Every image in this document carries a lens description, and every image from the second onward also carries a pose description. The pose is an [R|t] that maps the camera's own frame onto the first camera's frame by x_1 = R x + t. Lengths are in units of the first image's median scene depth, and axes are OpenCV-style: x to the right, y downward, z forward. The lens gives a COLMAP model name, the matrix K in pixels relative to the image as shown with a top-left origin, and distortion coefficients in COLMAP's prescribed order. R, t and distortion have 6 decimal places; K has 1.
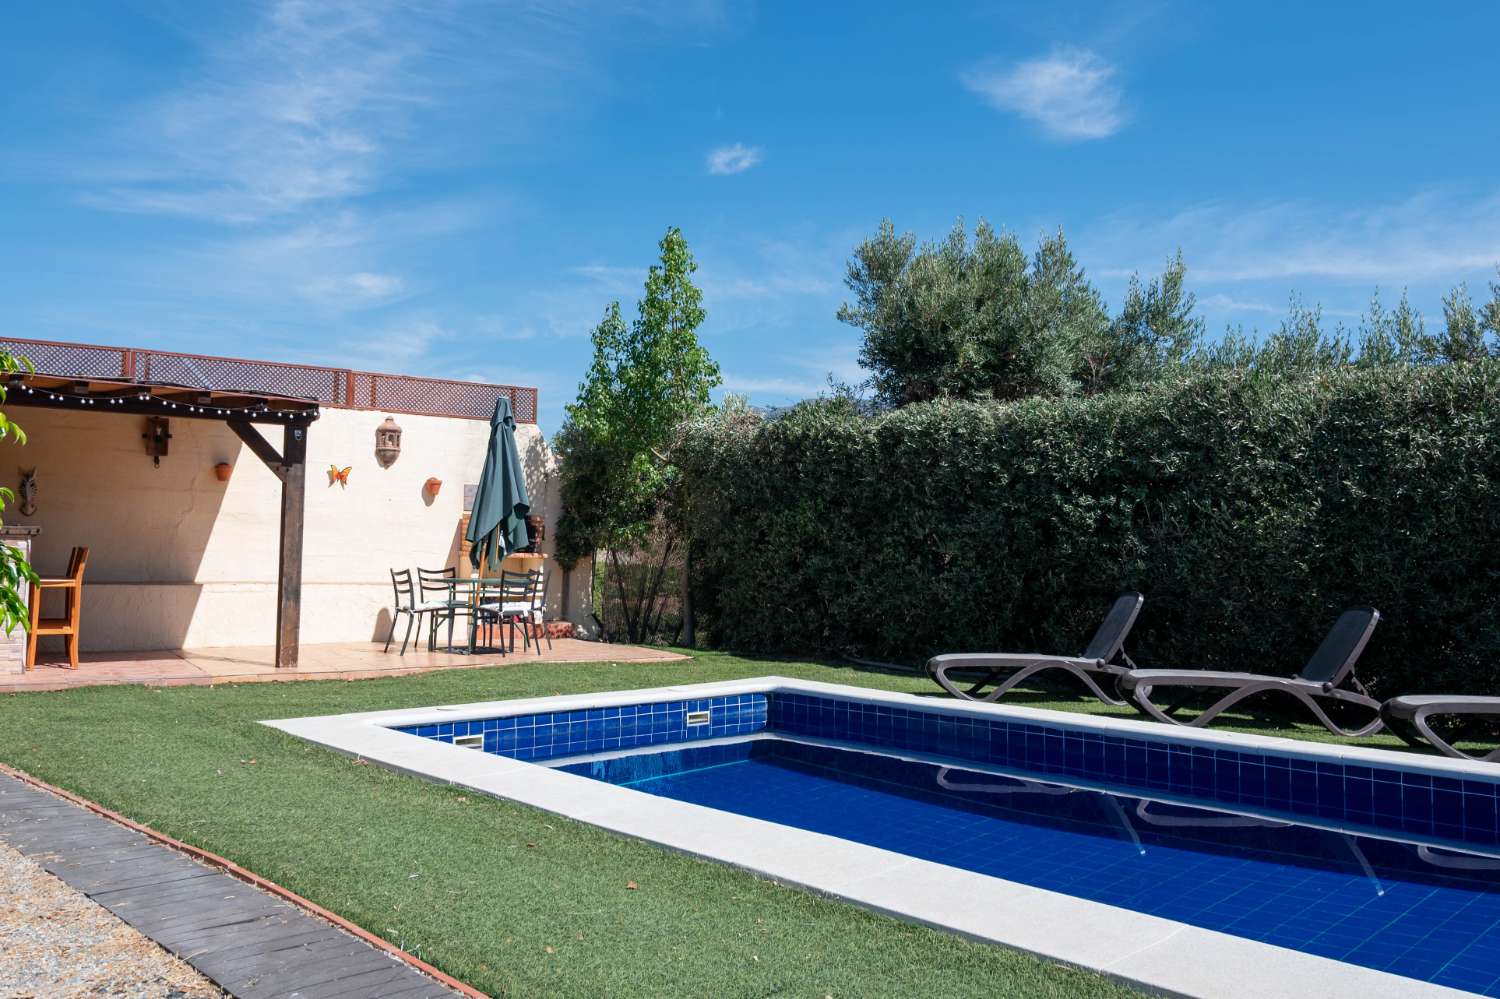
lens RADIAL K [[1231.1, 0, 750.0], [0, 1231.1, 499.5], [0, 0, 1]] dist [0.003533, 0.003351]
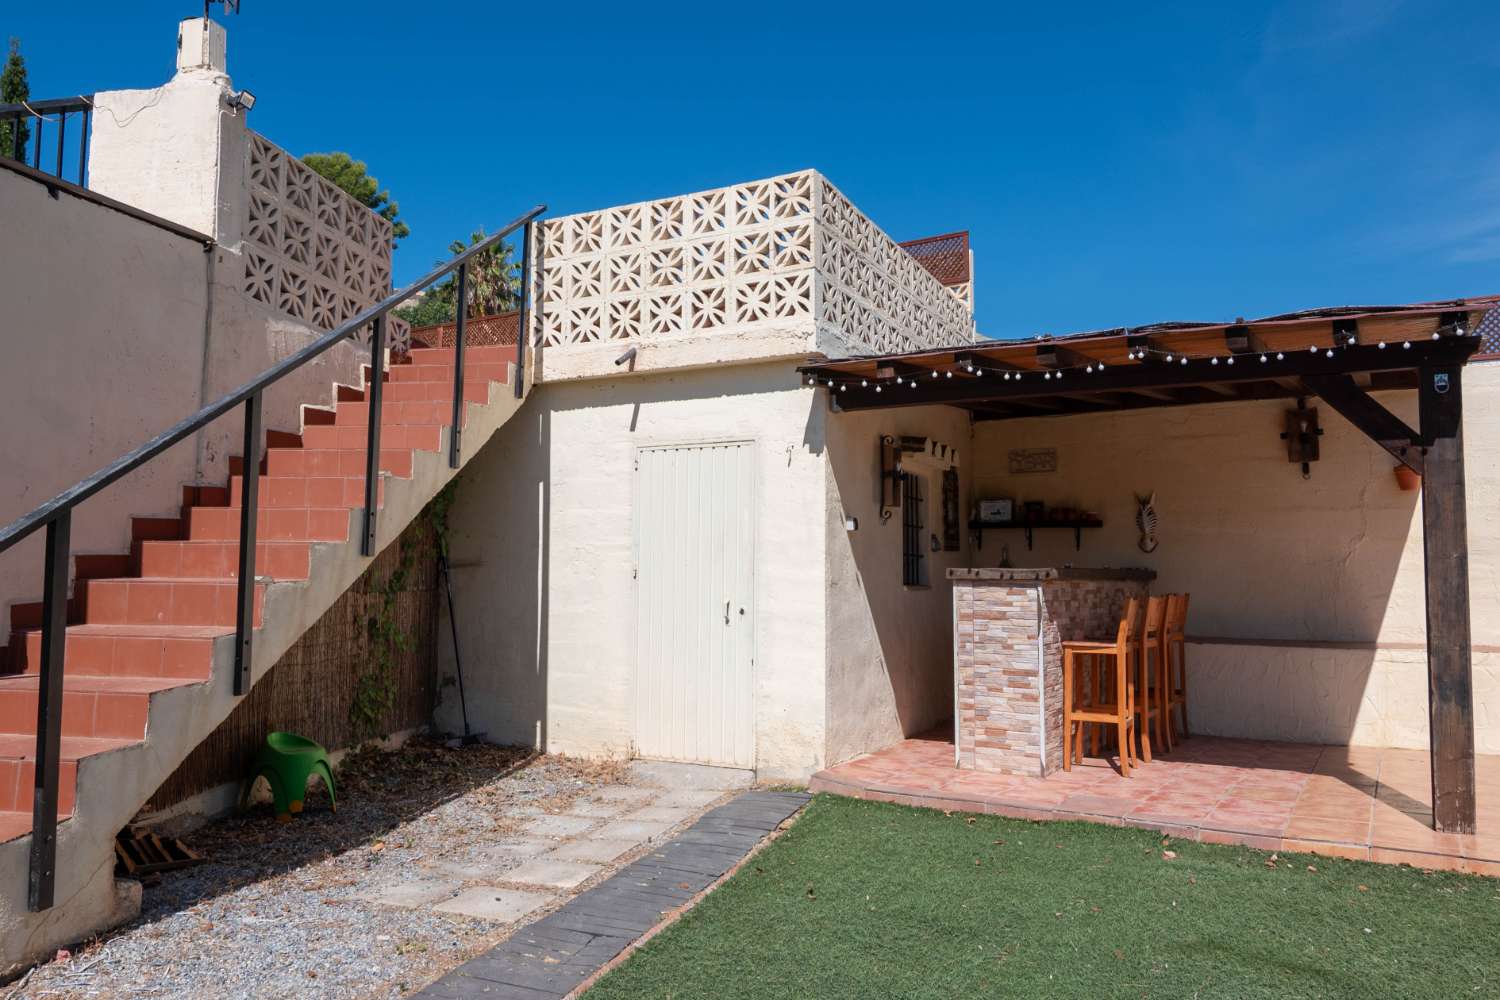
lens RADIAL K [[1036.2, 0, 750.0], [0, 1036.2, 500.0], [0, 0, 1]] dist [-0.031749, 0.001132]
pose [[0.424932, -0.074908, -0.902120, -0.105339], [0.041181, 0.997138, -0.063400, 0.012406], [0.904288, -0.010210, 0.426801, 0.550318]]
